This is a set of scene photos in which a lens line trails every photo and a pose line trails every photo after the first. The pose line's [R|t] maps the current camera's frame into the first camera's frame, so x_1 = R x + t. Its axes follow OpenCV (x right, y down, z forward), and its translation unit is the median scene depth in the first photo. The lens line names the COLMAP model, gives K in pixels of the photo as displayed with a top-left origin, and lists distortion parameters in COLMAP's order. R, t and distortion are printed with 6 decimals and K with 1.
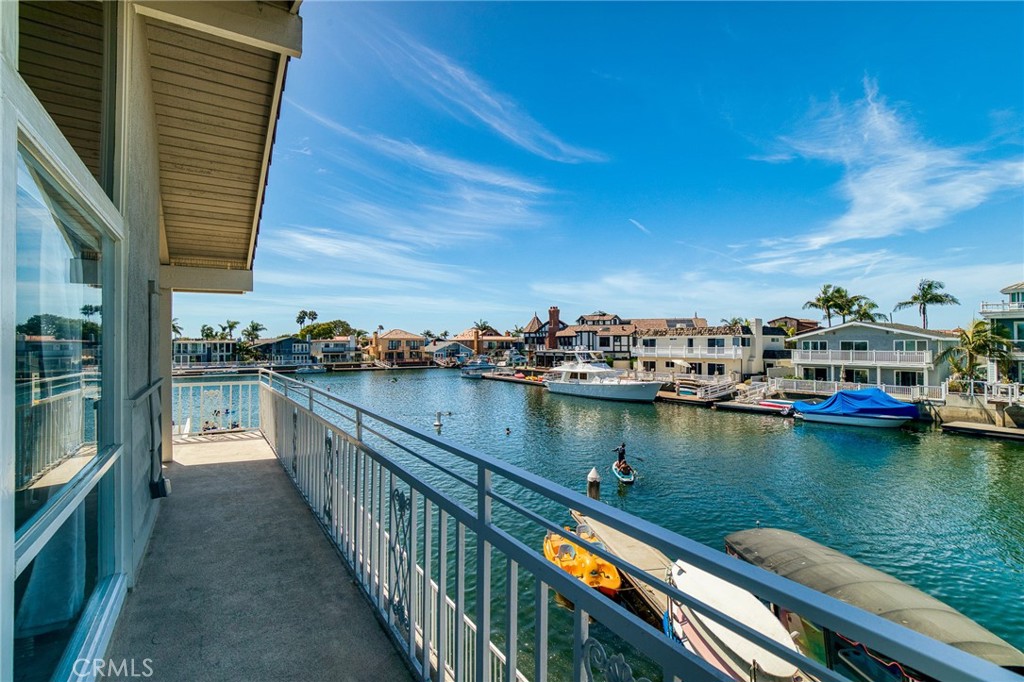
lens RADIAL K [[468.9, 0, 511.5], [0, 468.9, 340.0], [0, 0, 1]] dist [-0.022884, 0.007647]
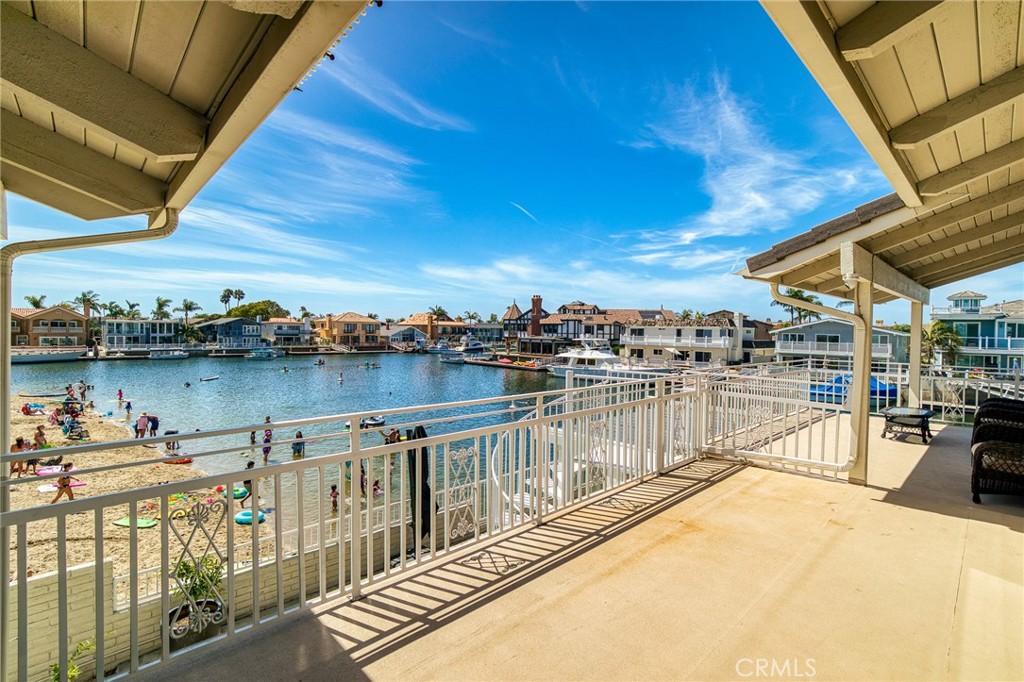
lens RADIAL K [[468.9, 0, 505.0], [0, 468.9, 337.4], [0, 0, 1]] dist [-0.022884, 0.007647]
pose [[0.983746, 0.015642, 0.178885, -0.169431], [-0.020352, 0.999492, 0.024523, -0.001650], [-0.178411, -0.027765, 0.983564, -0.017567]]
